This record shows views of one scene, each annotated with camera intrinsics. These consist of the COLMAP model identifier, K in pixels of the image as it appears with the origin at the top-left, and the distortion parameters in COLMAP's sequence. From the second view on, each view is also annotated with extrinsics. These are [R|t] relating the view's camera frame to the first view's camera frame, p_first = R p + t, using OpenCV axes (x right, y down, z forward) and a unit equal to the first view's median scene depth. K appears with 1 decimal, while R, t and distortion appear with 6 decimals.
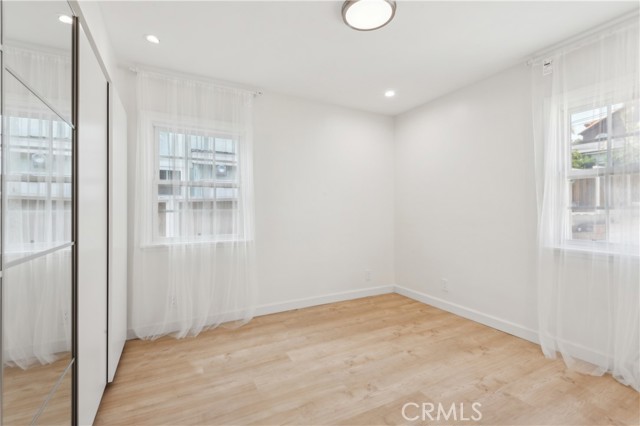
lens RADIAL K [[292.5, 0, 320.0], [0, 292.5, 213.0], [0, 0, 1]] dist [0.018888, -0.000155]
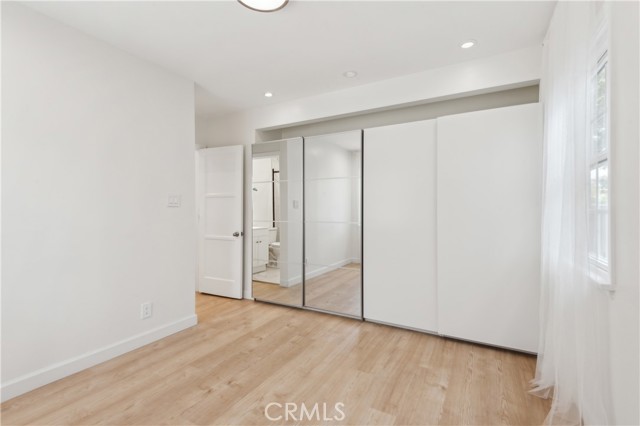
lens RADIAL K [[292.5, 0, 320.0], [0, 292.5, 213.0], [0, 0, 1]] dist [0.018888, -0.000155]
pose [[-0.842516, 0.003960, -0.538657, 0.447813], [0.002210, 0.999990, 0.003895, -0.000984], [0.538667, 0.002091, -0.842516, 1.663195]]
